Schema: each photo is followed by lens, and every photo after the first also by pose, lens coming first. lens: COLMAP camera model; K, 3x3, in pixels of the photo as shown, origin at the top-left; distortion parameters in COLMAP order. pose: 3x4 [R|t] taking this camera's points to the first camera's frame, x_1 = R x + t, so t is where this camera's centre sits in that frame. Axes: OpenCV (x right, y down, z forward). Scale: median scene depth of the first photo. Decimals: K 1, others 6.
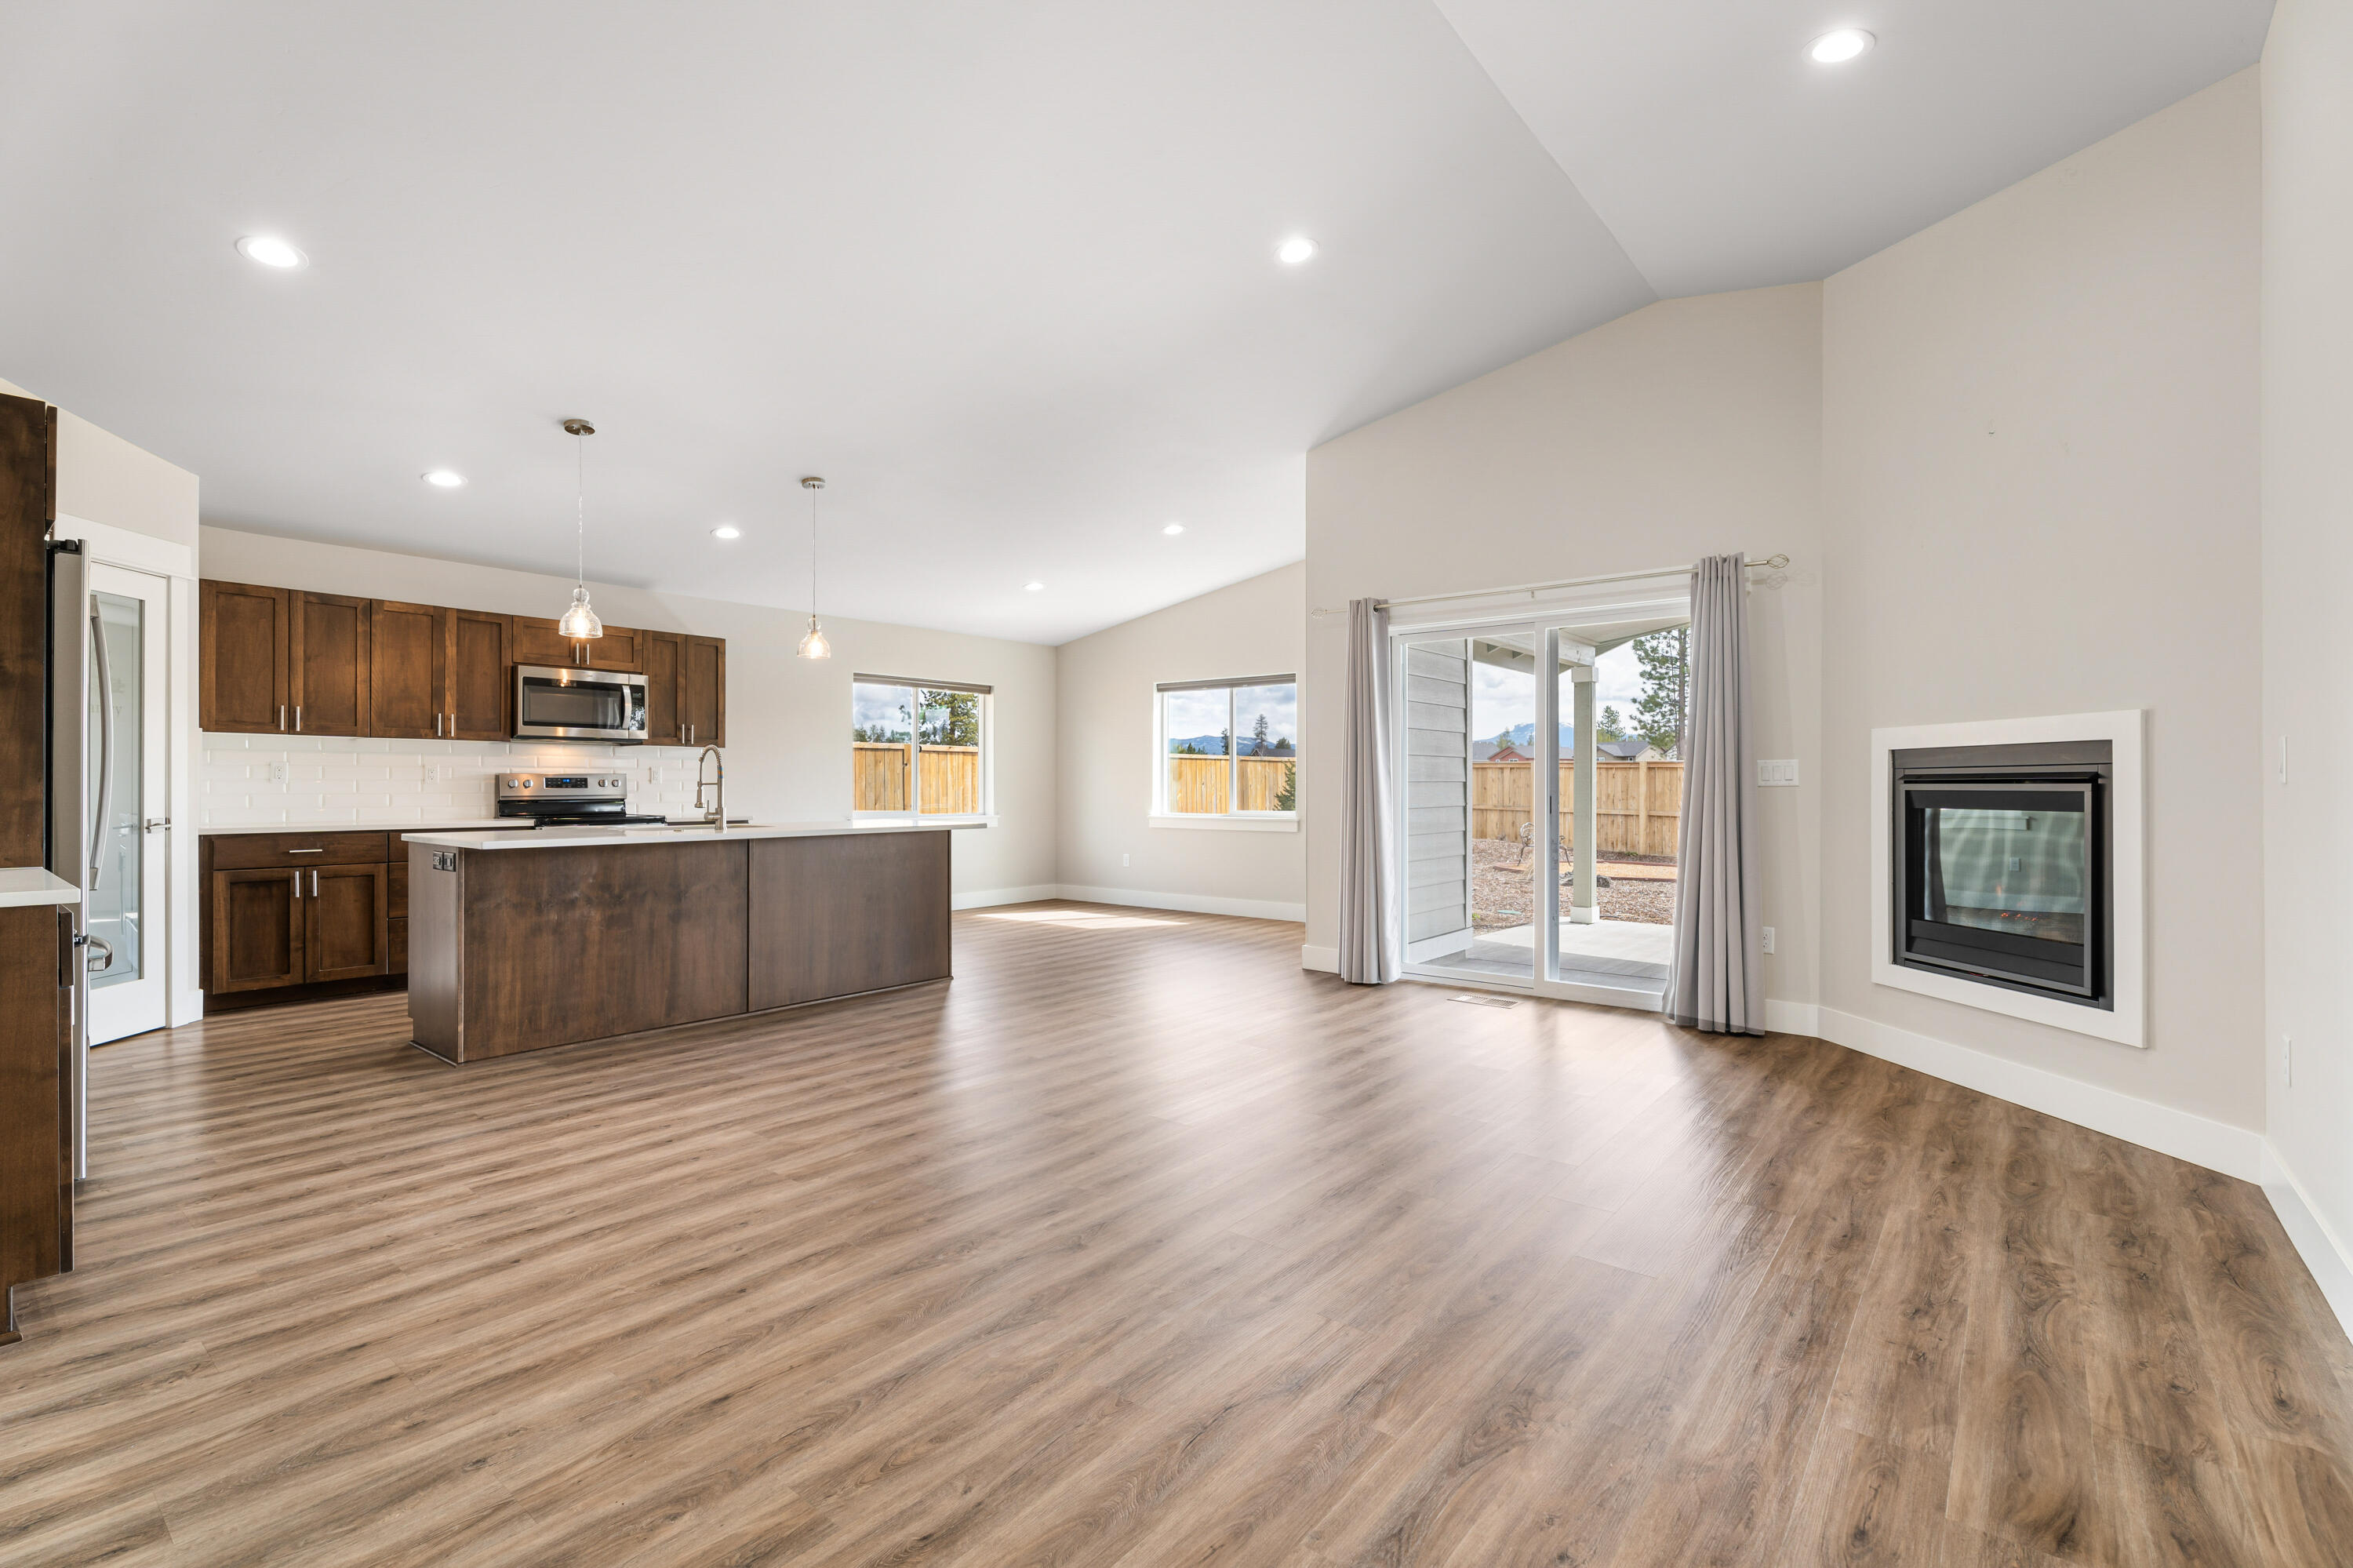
lens RADIAL K [[1061.3, 0, 1137.7], [0, 1061.3, 777.9], [0, 0, 1]] dist [-0.017448, -0.000158]
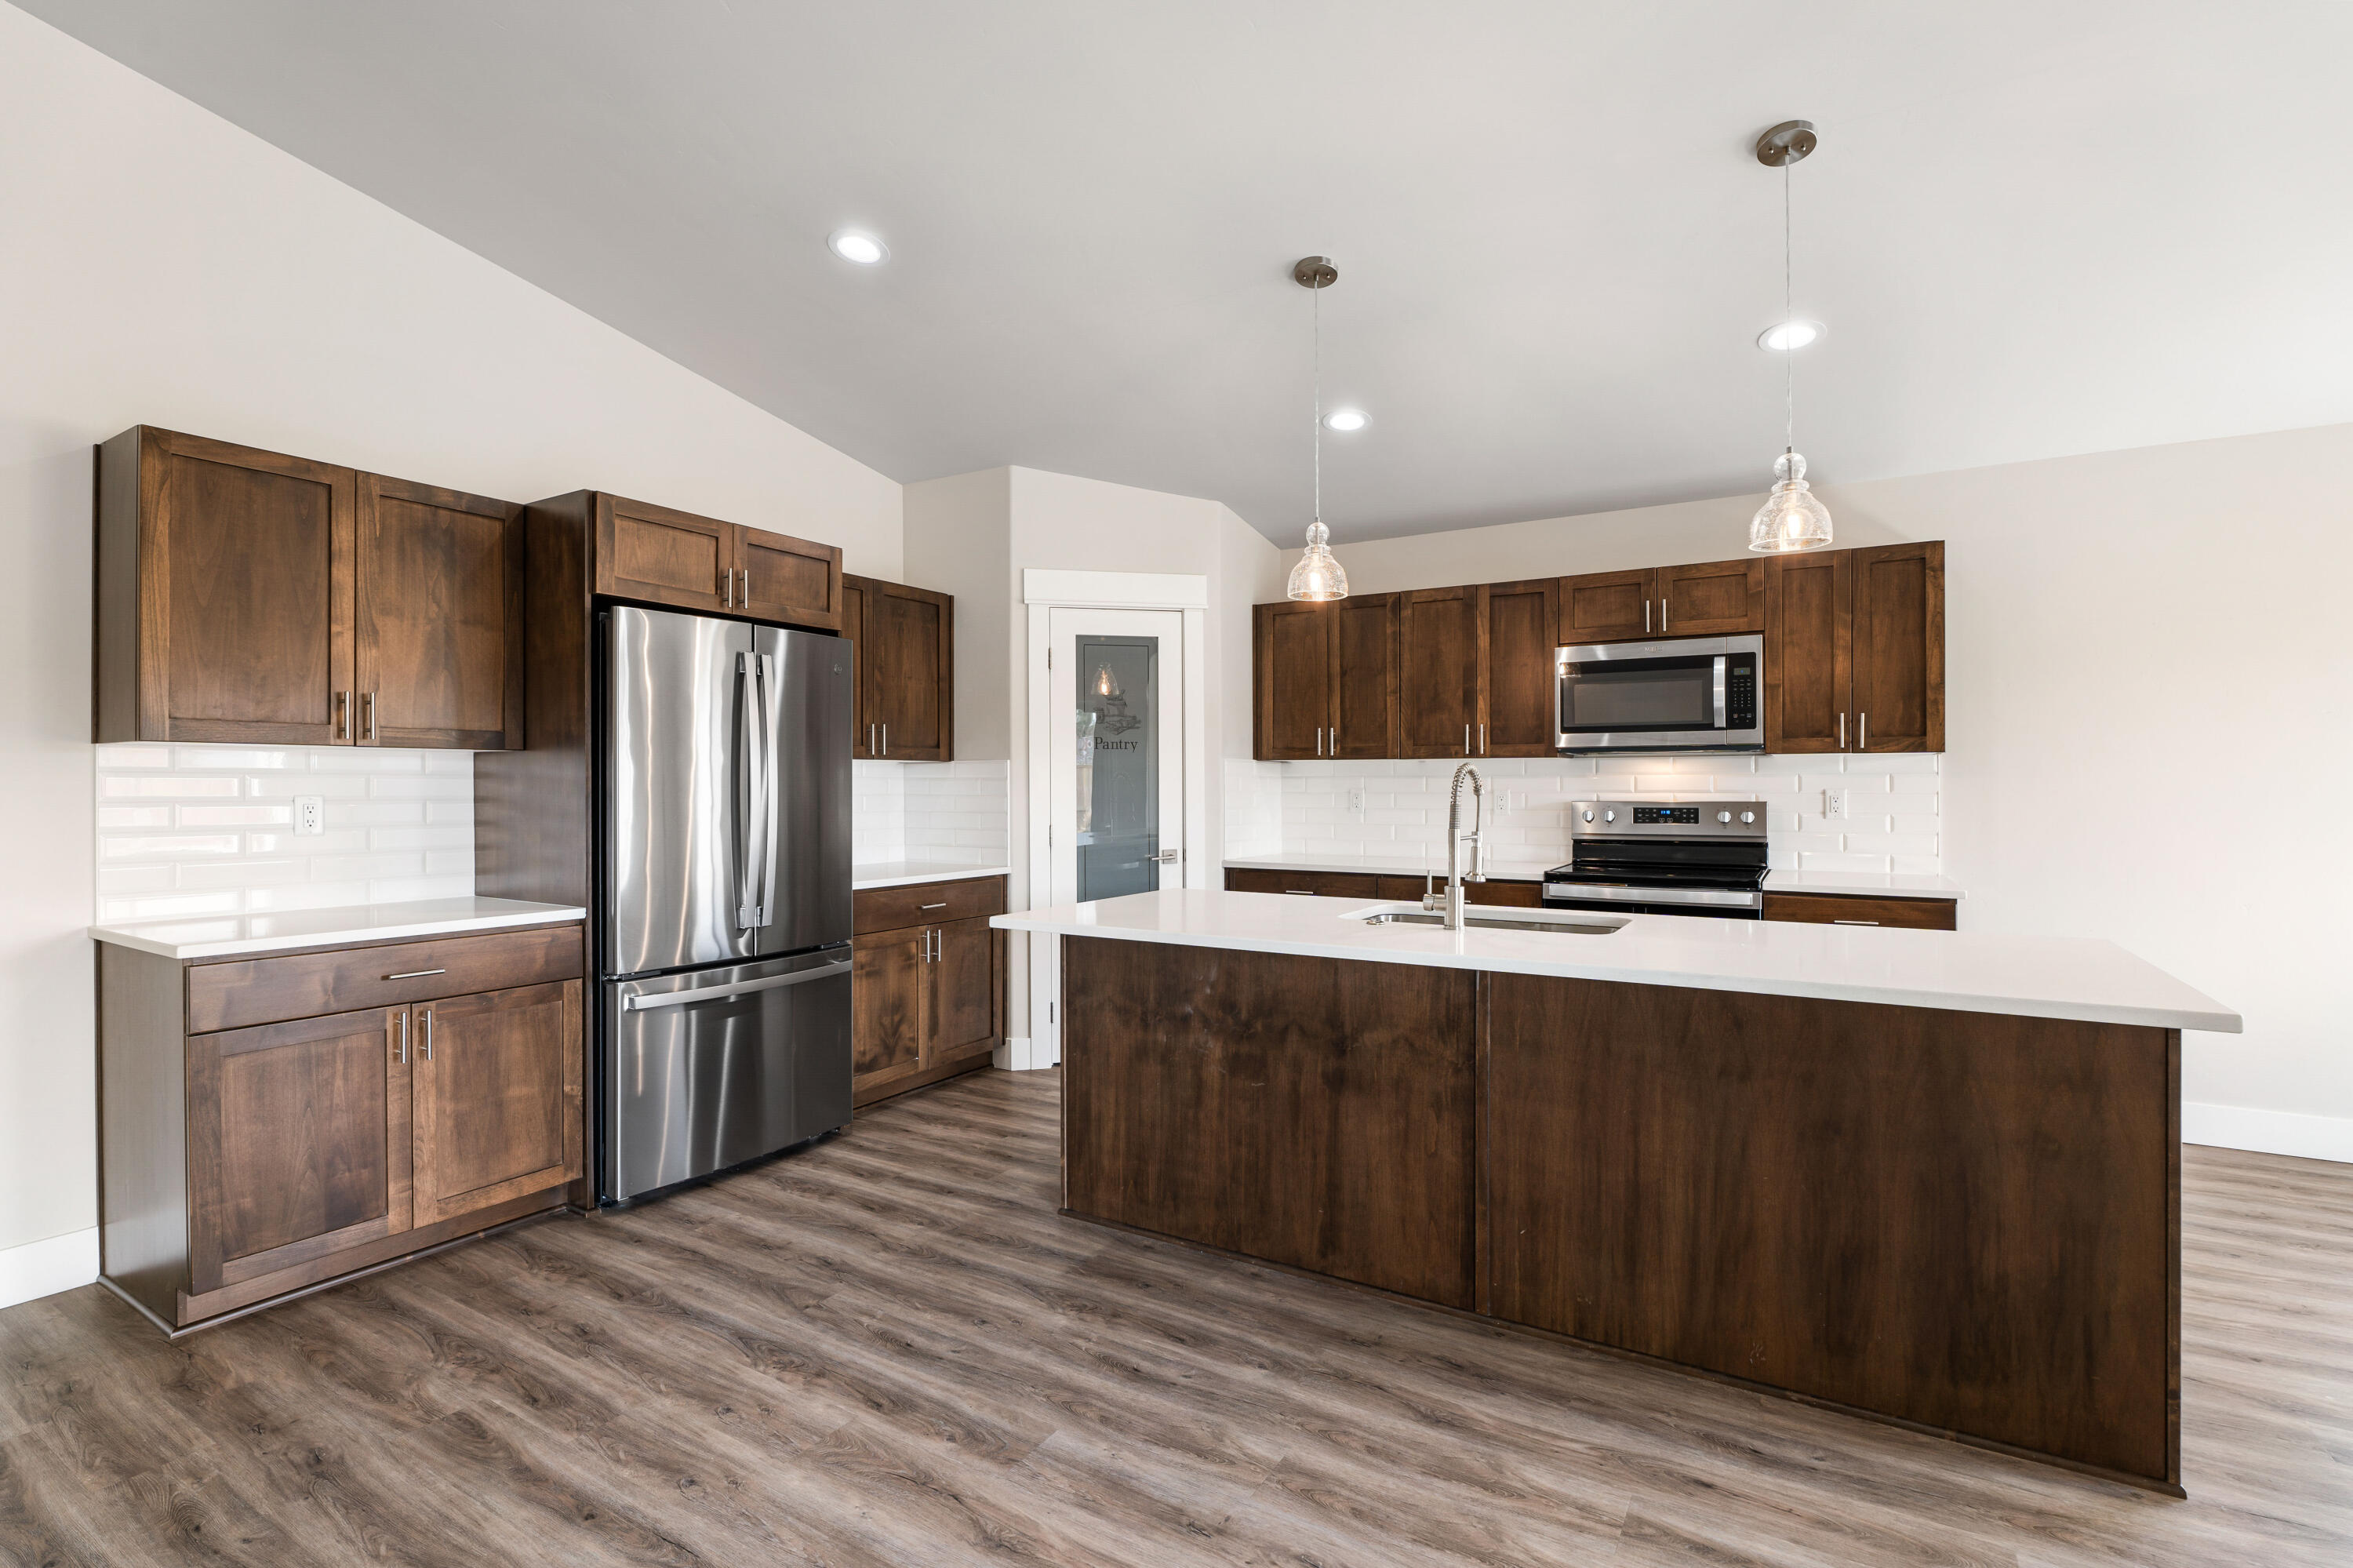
lens RADIAL K [[1075.7, 0, 1180.6], [0, 1075.7, 786.6], [0, 0, 1]] dist [-0.010007, 0.000323]
pose [[0.146141, -0.000402, -0.989264, 0.108083], [0.009337, 0.999956, 0.000973, -0.024370], [0.989220, -0.009379, 0.146139, 0.879961]]
